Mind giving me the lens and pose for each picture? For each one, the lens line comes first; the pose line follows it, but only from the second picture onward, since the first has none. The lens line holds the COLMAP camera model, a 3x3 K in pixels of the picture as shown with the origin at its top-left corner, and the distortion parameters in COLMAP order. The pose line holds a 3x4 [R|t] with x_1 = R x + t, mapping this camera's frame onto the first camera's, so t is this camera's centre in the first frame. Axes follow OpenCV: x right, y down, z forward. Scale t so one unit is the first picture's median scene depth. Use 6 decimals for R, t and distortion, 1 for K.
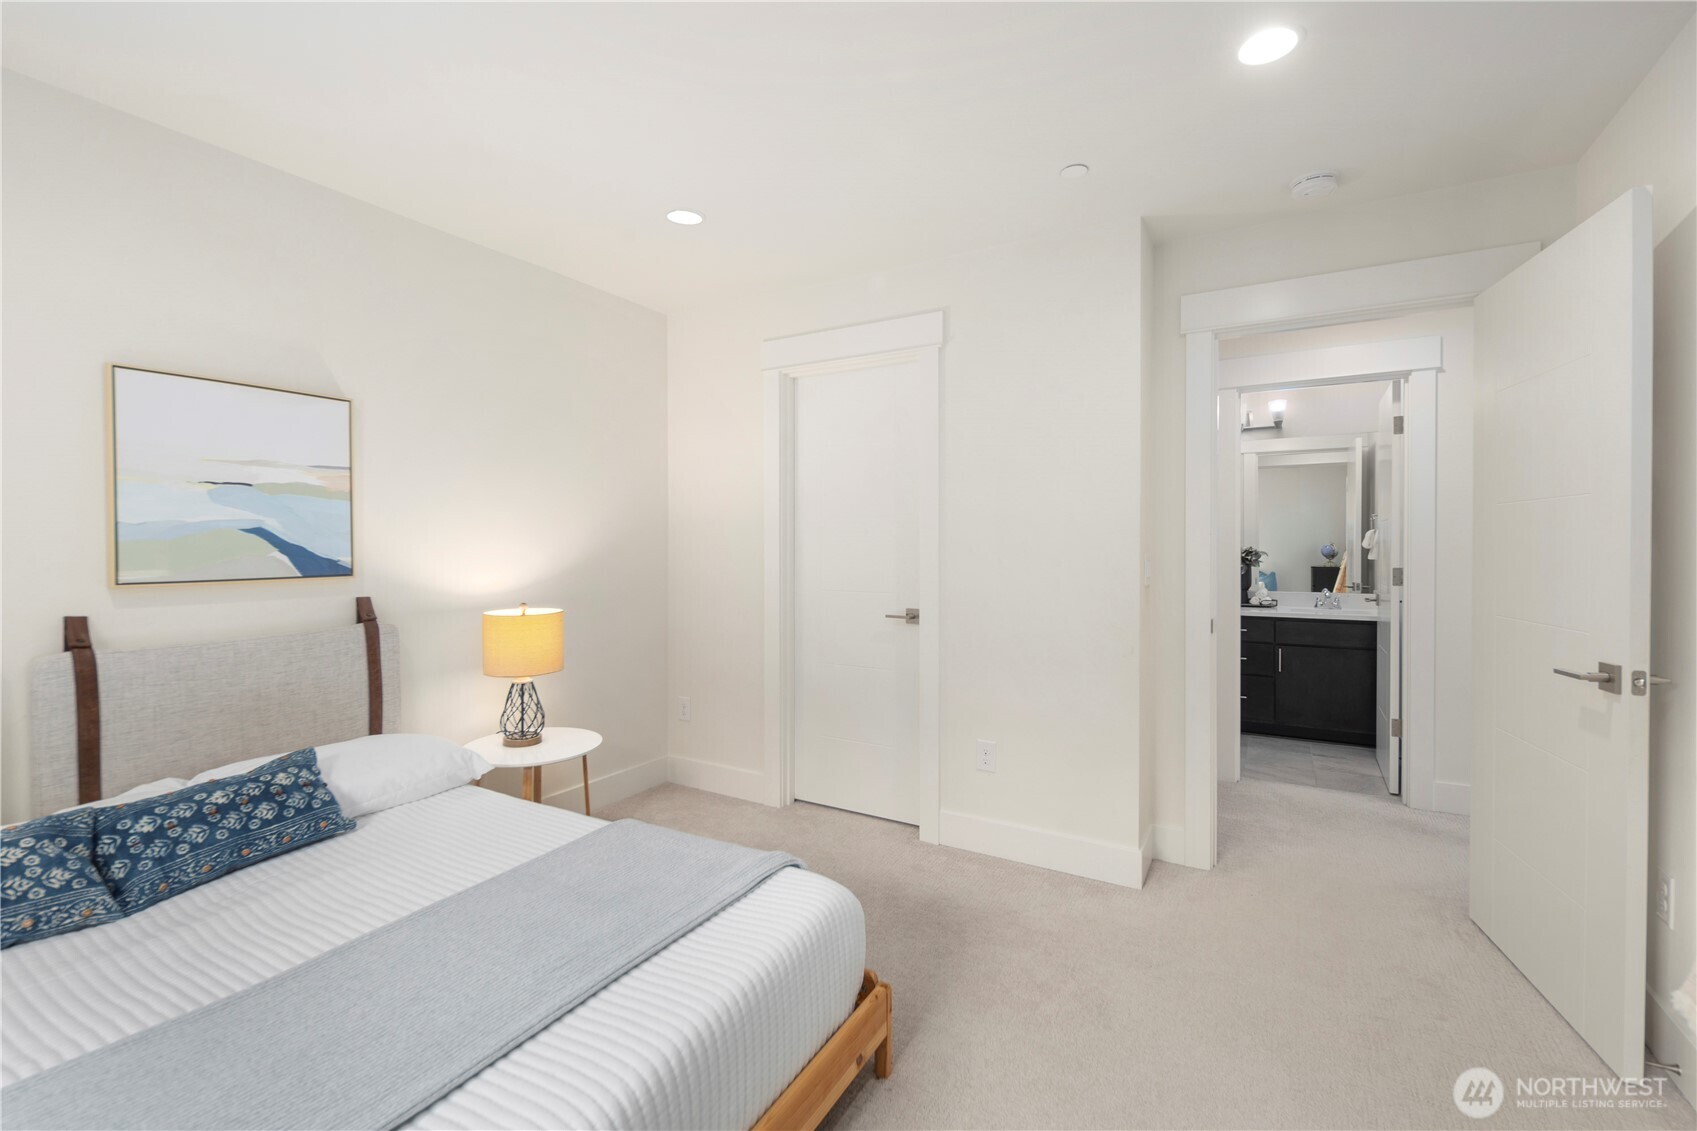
lens RADIAL K [[733.7, 0, 849.1], [0, 733.7, 556.4], [0, 0, 1]] dist [-0.000519, -0.000124]
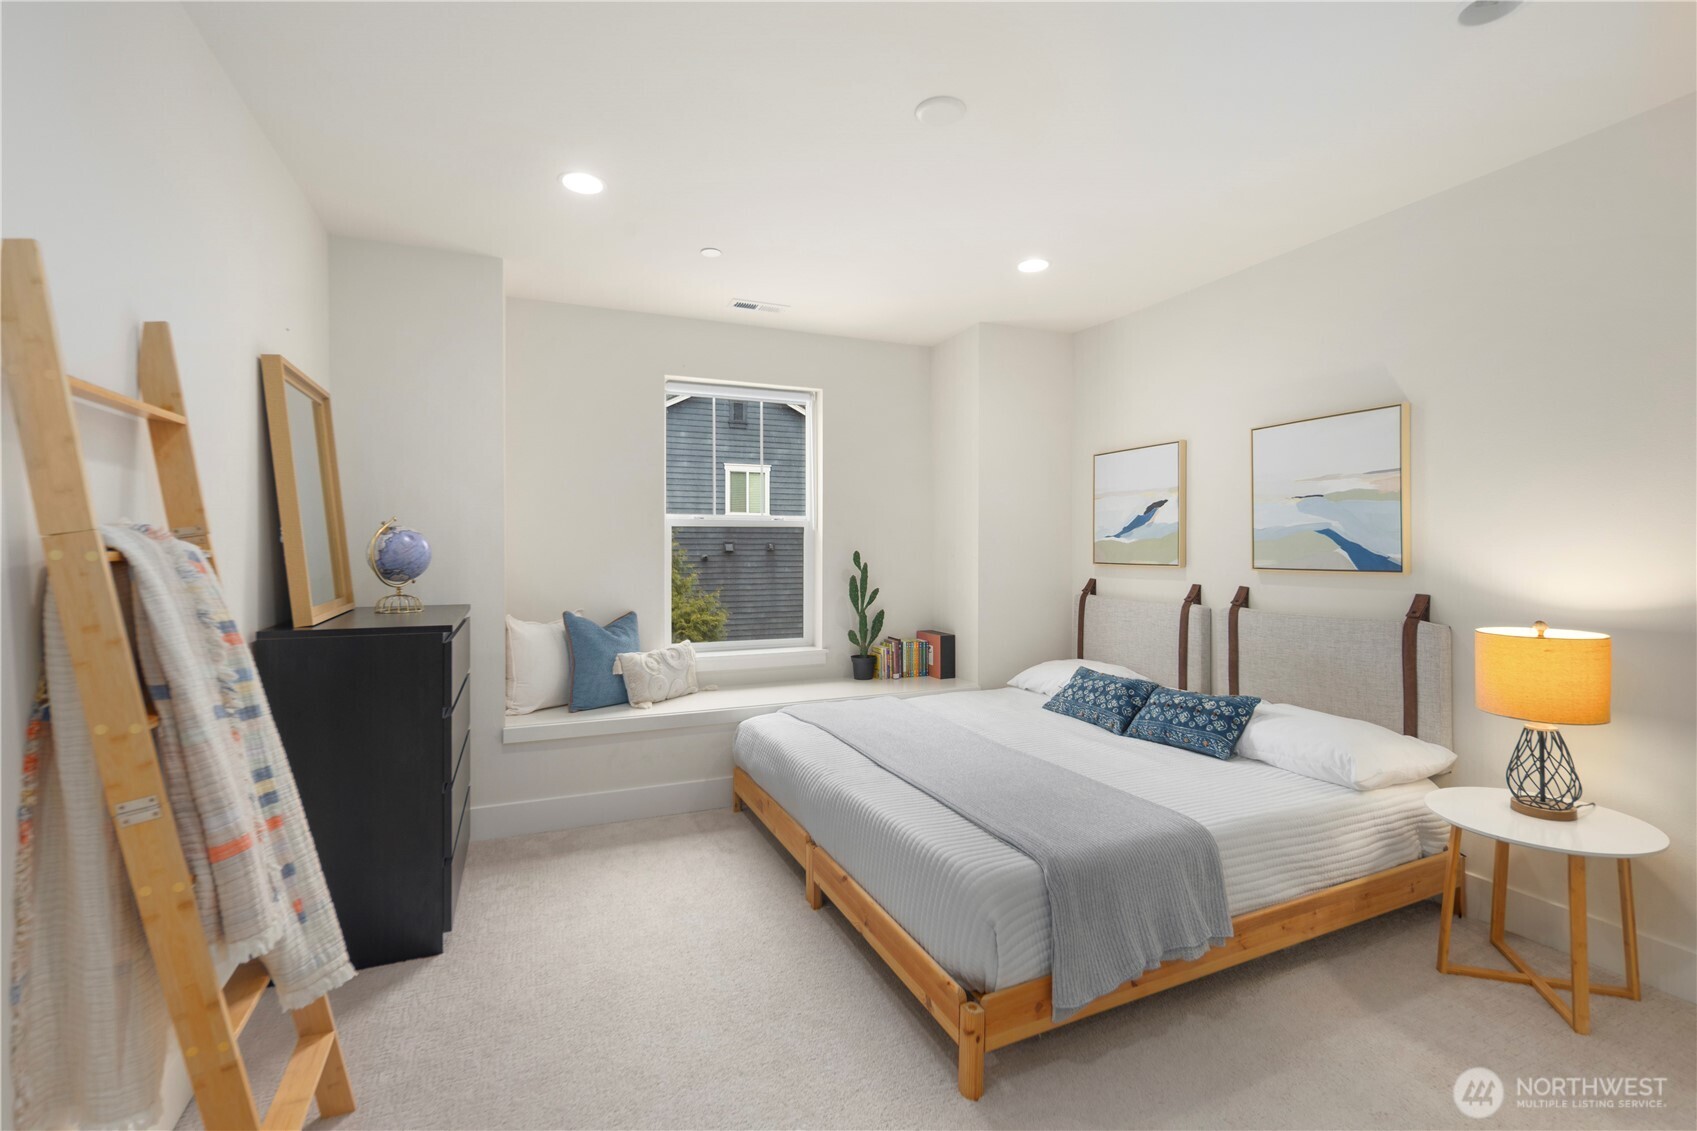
lens RADIAL K [[733.7, 0, 849.1], [0, 733.7, 556.4], [0, 0, 1]] dist [-0.000519, -0.000124]
pose [[-0.596335, 0.013609, -0.802620, 0.667705], [-0.009242, 0.999674, 0.023817, -0.014356], [0.802682, 0.021621, -0.596015, 1.058308]]
